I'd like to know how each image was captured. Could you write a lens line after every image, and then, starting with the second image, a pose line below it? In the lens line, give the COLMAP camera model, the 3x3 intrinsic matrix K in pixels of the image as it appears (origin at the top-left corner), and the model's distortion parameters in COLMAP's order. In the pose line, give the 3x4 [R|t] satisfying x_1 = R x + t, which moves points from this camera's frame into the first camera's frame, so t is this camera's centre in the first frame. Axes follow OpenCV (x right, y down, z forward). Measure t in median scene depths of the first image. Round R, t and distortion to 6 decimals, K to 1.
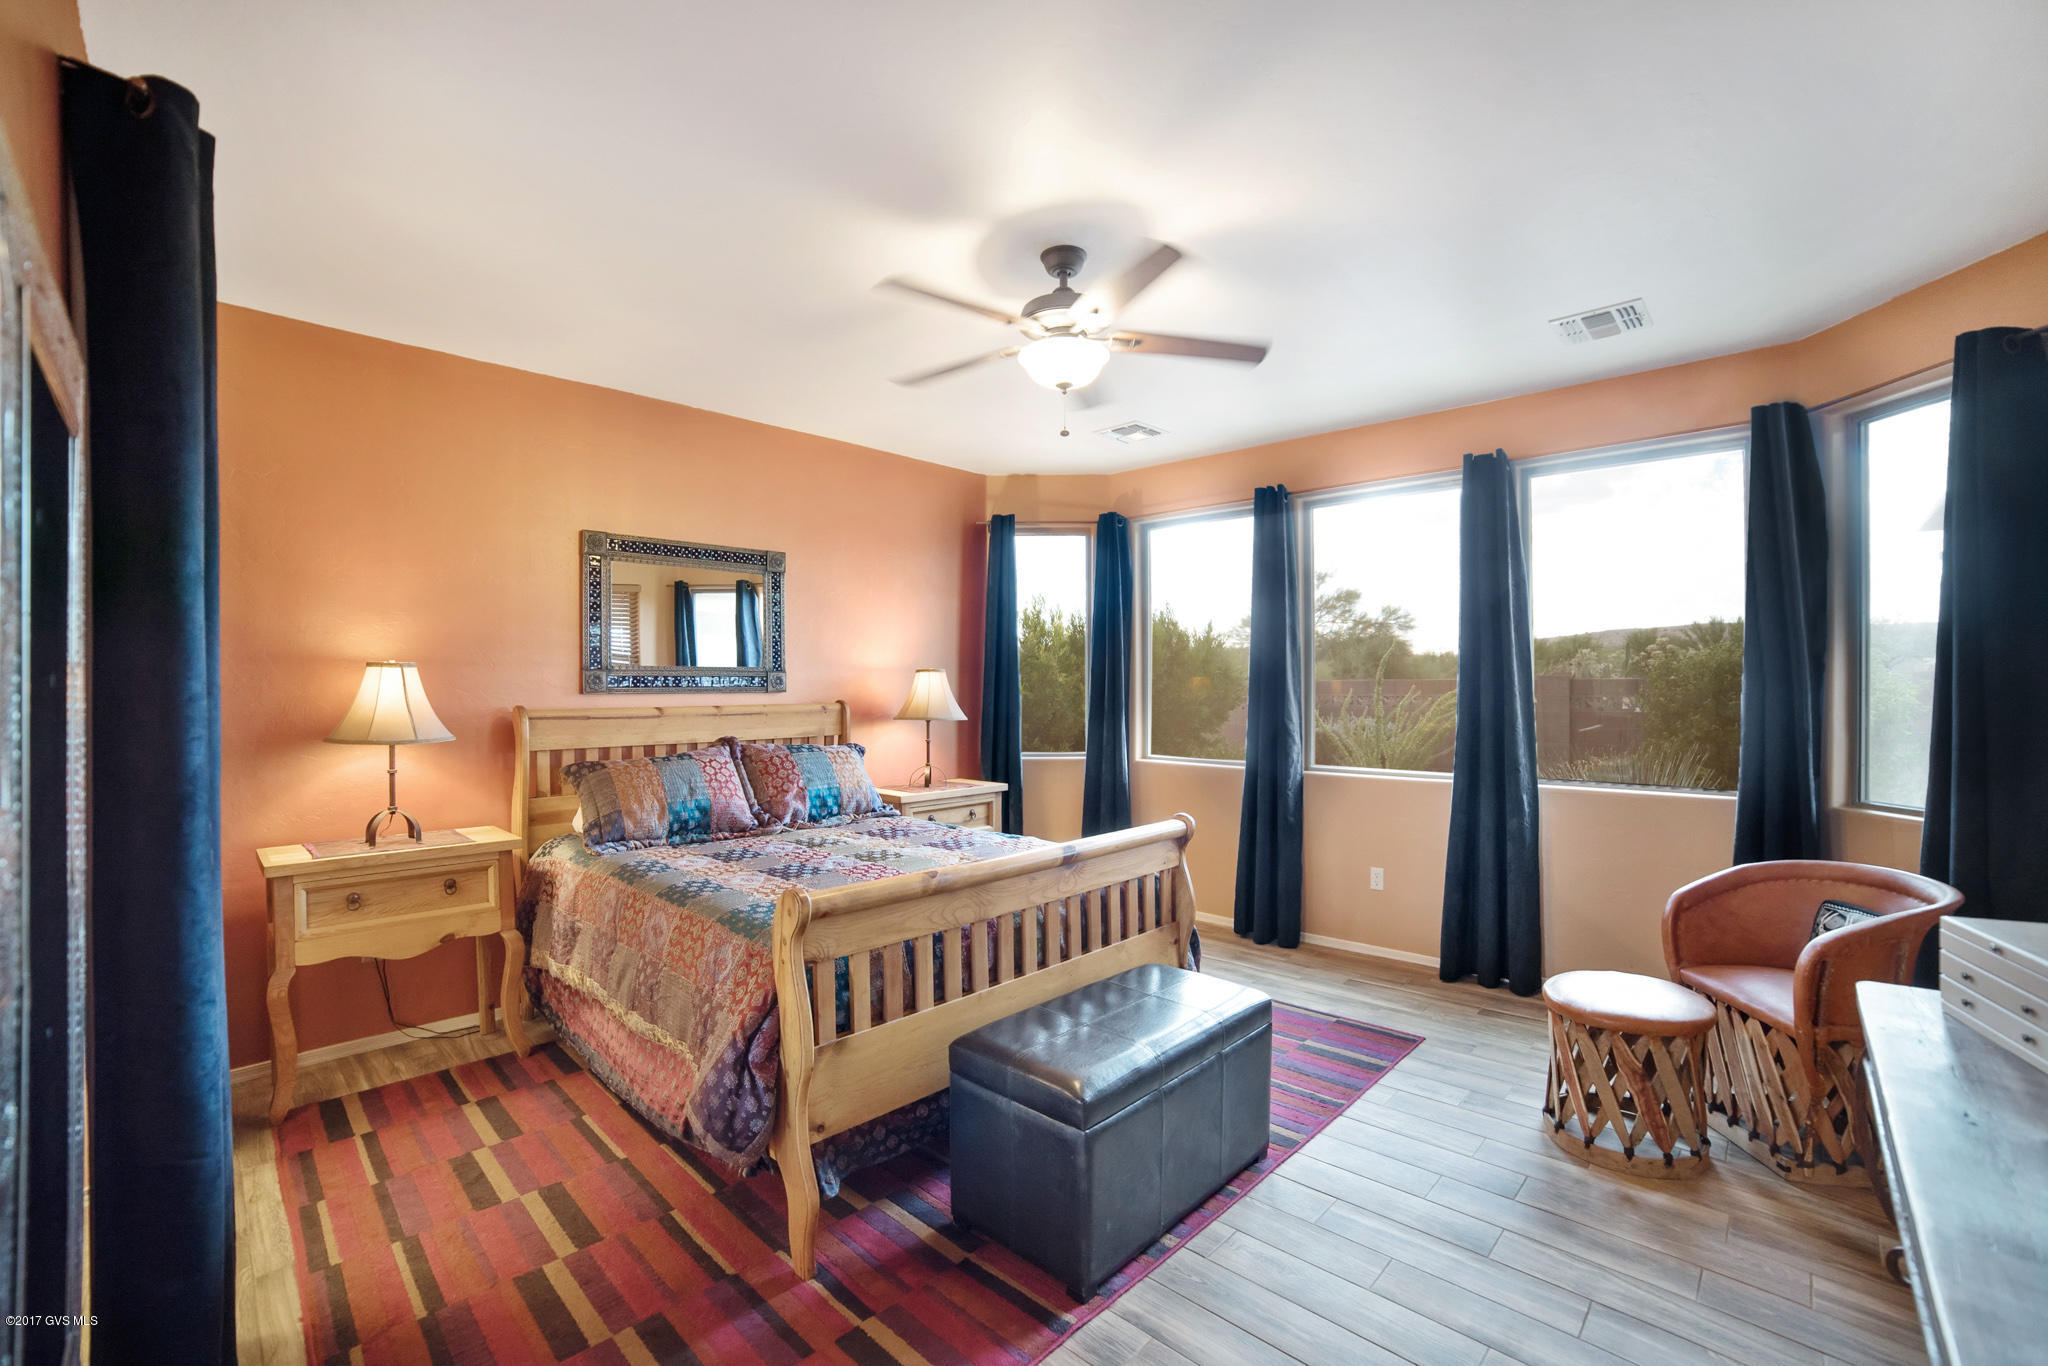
lens RADIAL K [[821.9, 0, 1024.0], [0, 821.9, 683.0], [0, 0, 1]] dist [-0.001550, 0.000027]
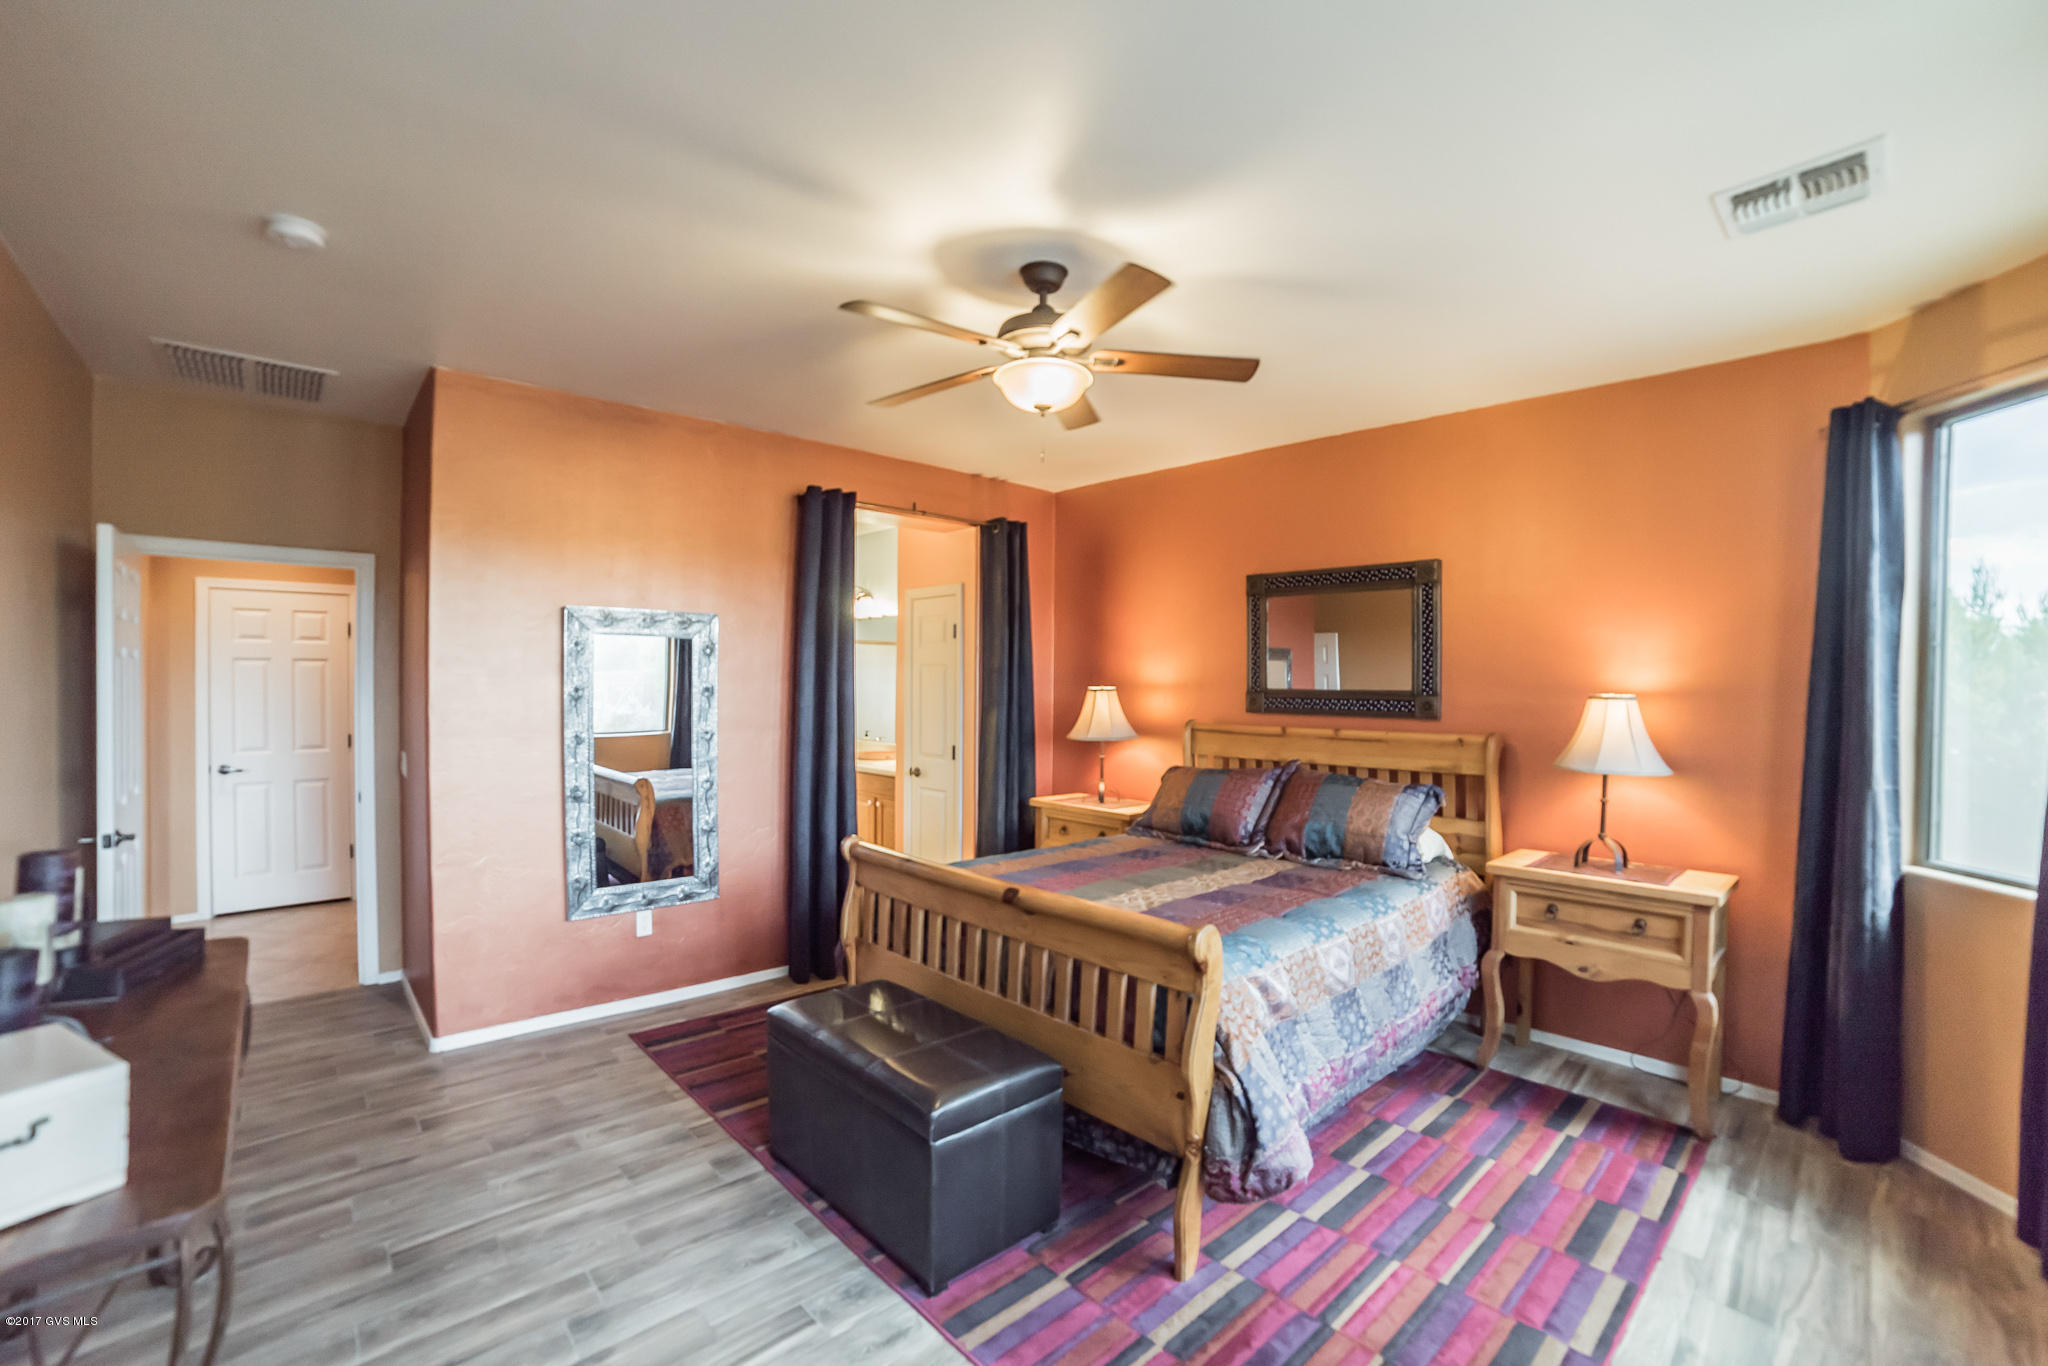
lens RADIAL K [[821.9, 0, 1024.0], [0, 821.9, 683.0], [0, 0, 1]] dist [-0.001550, 0.000027]
pose [[-0.037308, -0.037955, -0.998583, 0.648196], [-0.008504, 0.999254, -0.037663, 0.008530], [0.999268, 0.007087, -0.037603, 0.655390]]
